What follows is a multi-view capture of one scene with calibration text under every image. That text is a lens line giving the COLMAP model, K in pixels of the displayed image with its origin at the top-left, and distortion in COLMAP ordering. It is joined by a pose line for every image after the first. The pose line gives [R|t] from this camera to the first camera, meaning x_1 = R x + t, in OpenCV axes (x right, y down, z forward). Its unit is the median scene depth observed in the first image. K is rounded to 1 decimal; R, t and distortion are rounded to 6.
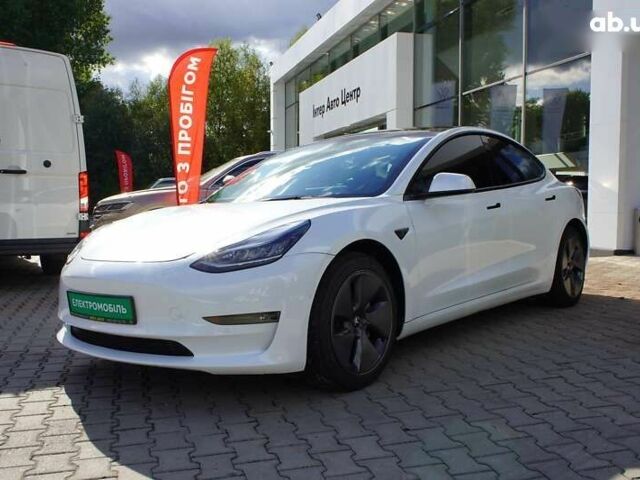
lens RADIAL K [[695.2, 0, 320.0], [0, 695.2, 240.0], [0, 0, 1]] dist [0.000100, 0.010871]
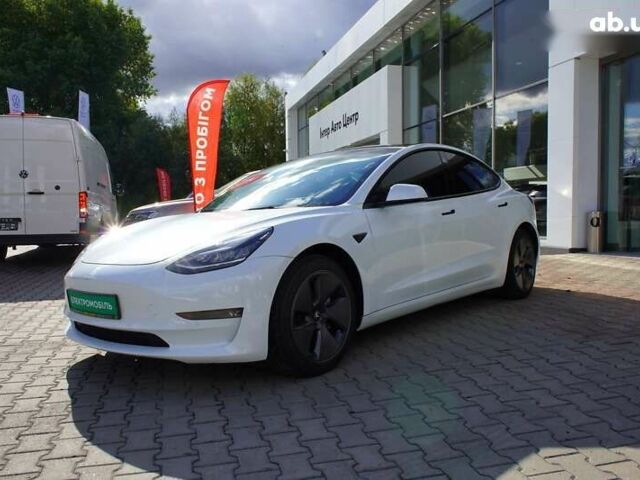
lens RADIAL K [[584.7, 0, 320.0], [0, 584.7, 240.0], [0, 0, 1]] dist [-0.008520, -0.012413]
pose [[0.999729, -0.008137, -0.021789, 0.064092], [0.008092, 0.999965, -0.002158, -0.003360], [0.021806, 0.001981, 0.999760, 0.033959]]
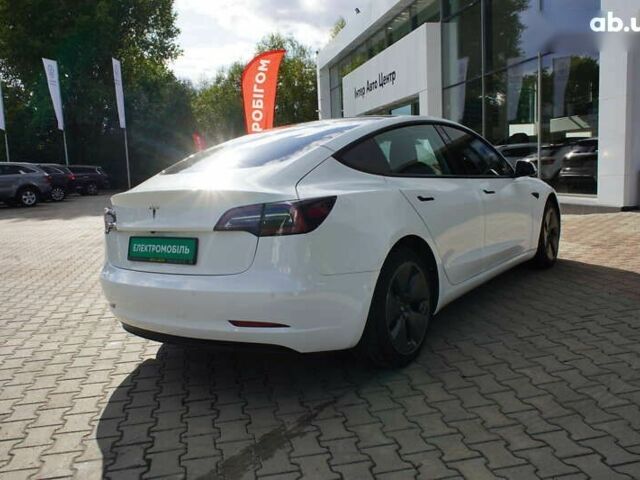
lens RADIAL K [[584.7, 0, 320.0], [0, 584.7, 240.0], [0, 0, 1]] dist [-0.008520, -0.012413]
pose [[0.996813, -0.033790, -0.072263, -0.036450], [0.038765, 0.996891, 0.068592, -0.041696], [0.069721, -0.071175, 0.995024, -0.047669]]
